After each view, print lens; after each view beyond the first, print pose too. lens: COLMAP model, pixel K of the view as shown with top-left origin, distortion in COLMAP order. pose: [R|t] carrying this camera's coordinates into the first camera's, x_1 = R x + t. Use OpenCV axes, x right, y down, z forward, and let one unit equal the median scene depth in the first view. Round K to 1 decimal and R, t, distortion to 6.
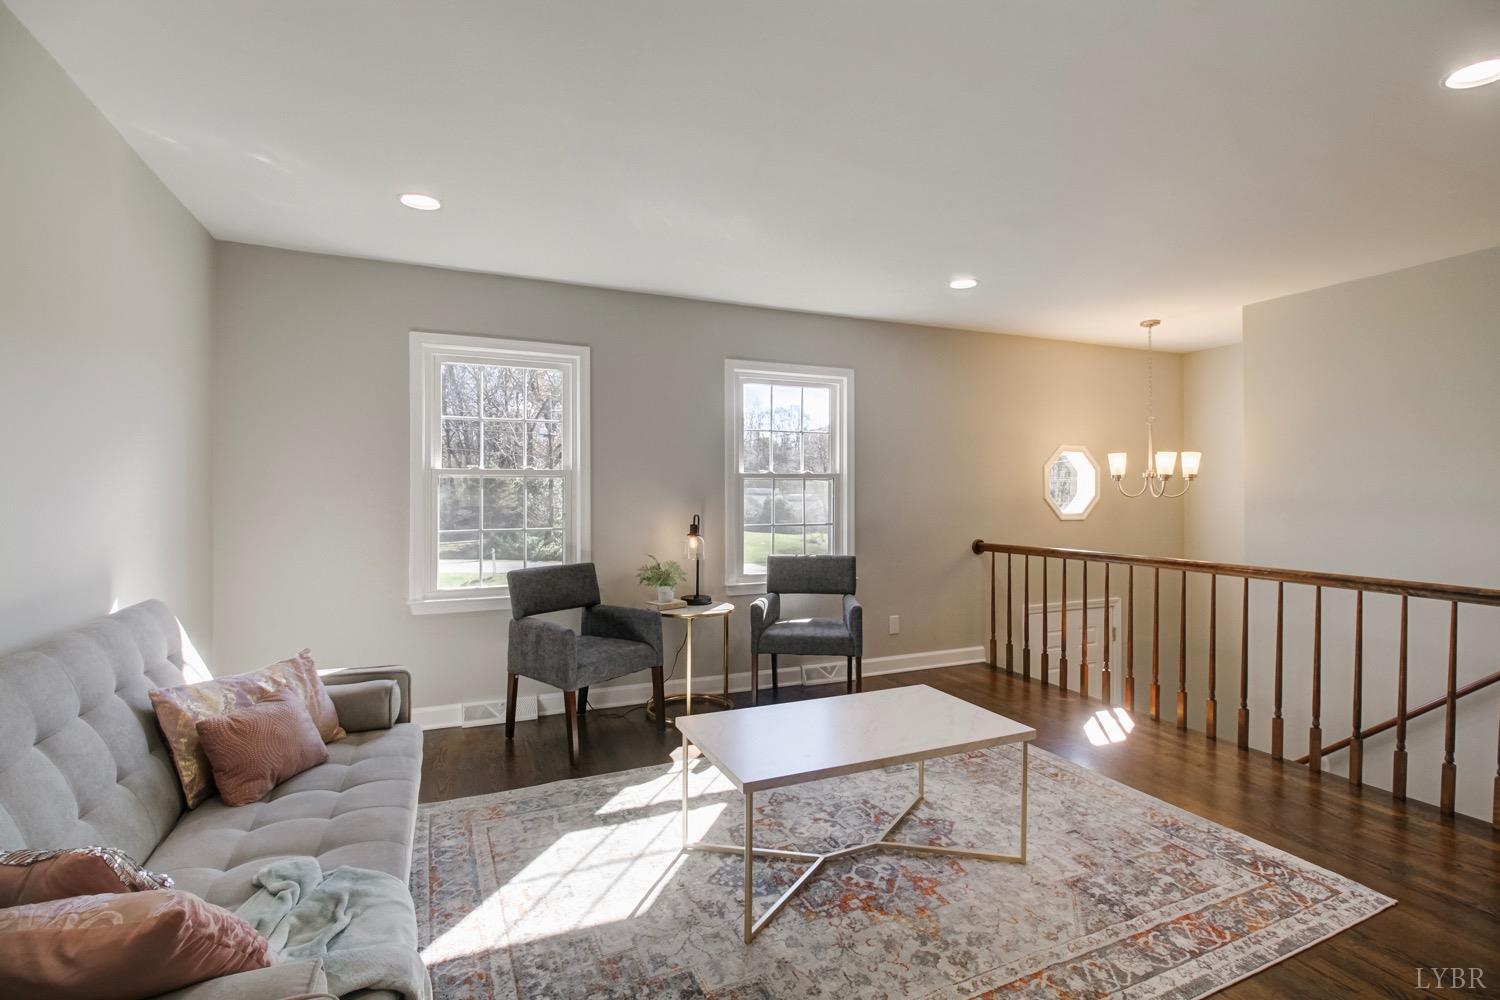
lens RADIAL K [[700.3, 0, 754.6], [0, 700.3, 487.8], [0, 0, 1]] dist [0.001721, -0.000539]
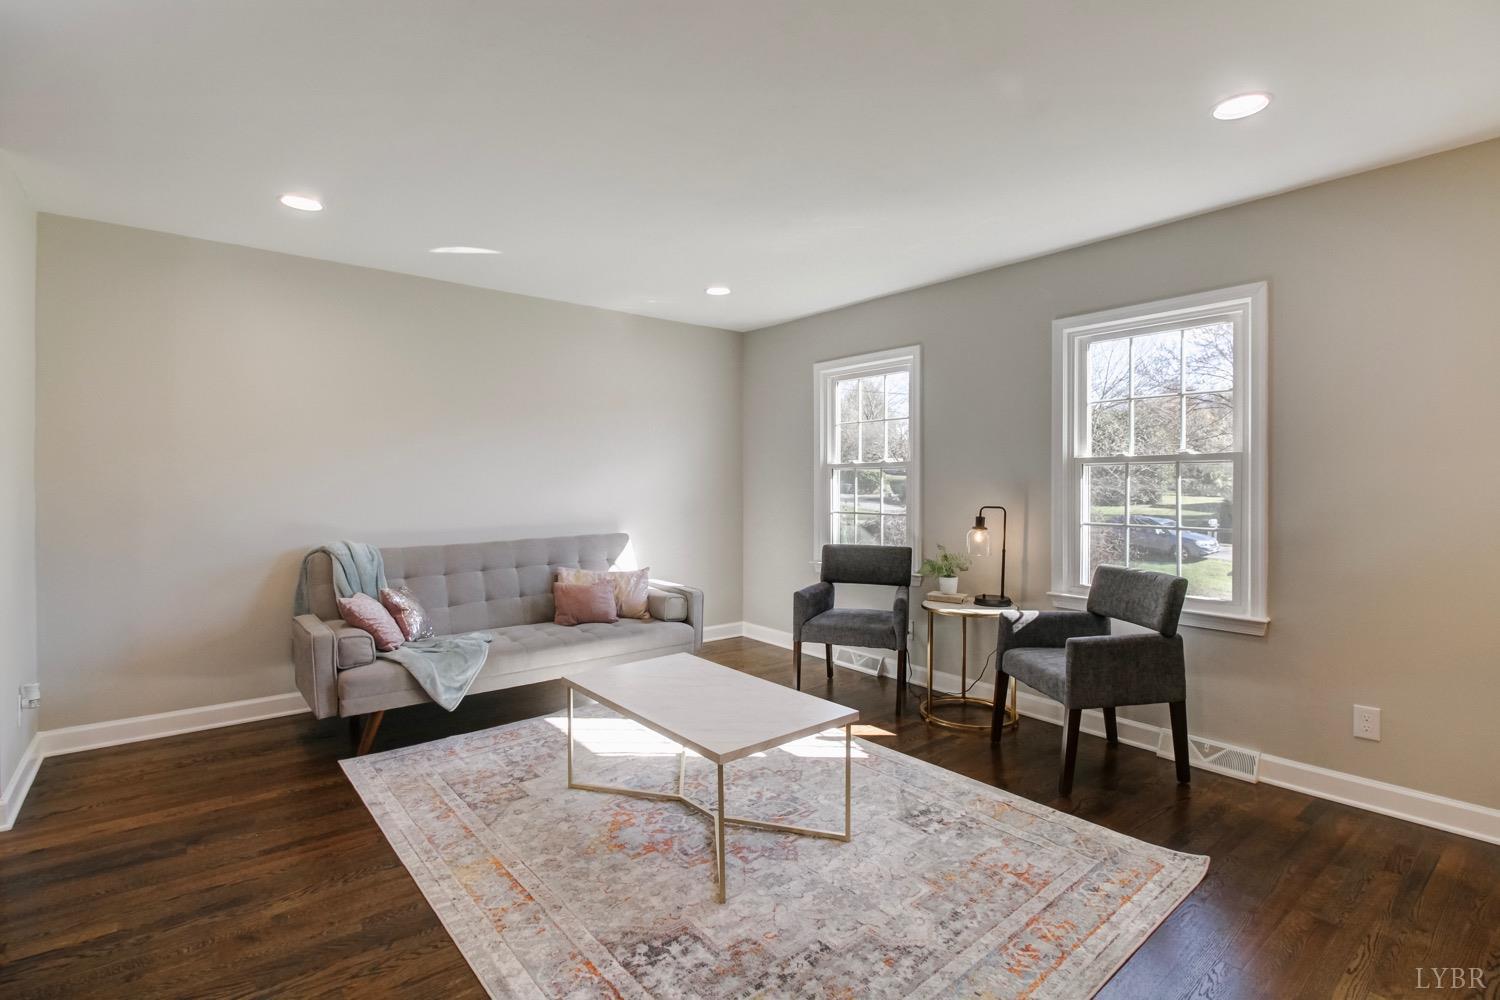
lens RADIAL K [[700.3, 0, 754.6], [0, 700.3, 487.8], [0, 0, 1]] dist [0.001721, -0.000539]
pose [[0.274032, 0.008196, -0.961686, 1.066310], [0.003857, 0.999946, 0.009621, 0.006608], [0.961713, -0.006346, 0.273986, 0.692407]]
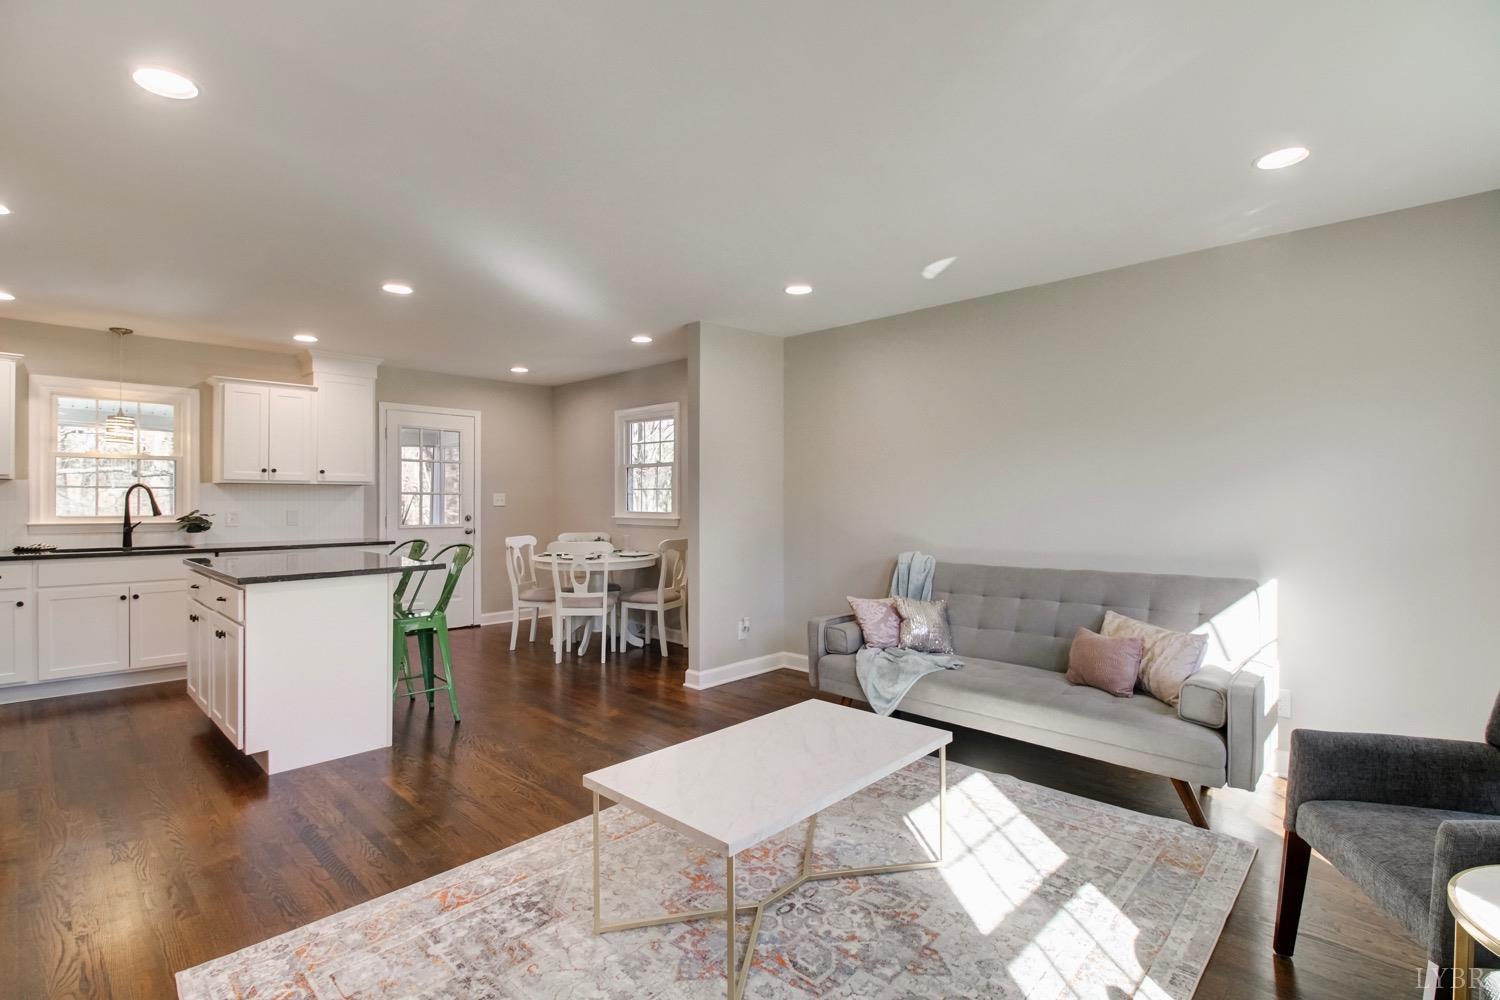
lens RADIAL K [[709.4, 0, 757.0], [0, 709.4, 495.9], [0, 0, 1]] dist [0.001294, -0.000456]
pose [[-0.921320, -0.000362, -0.388804, 0.467472], [0.002991, 0.999963, -0.008018, 0.006760], [0.388793, -0.008551, -0.921286, 1.624109]]
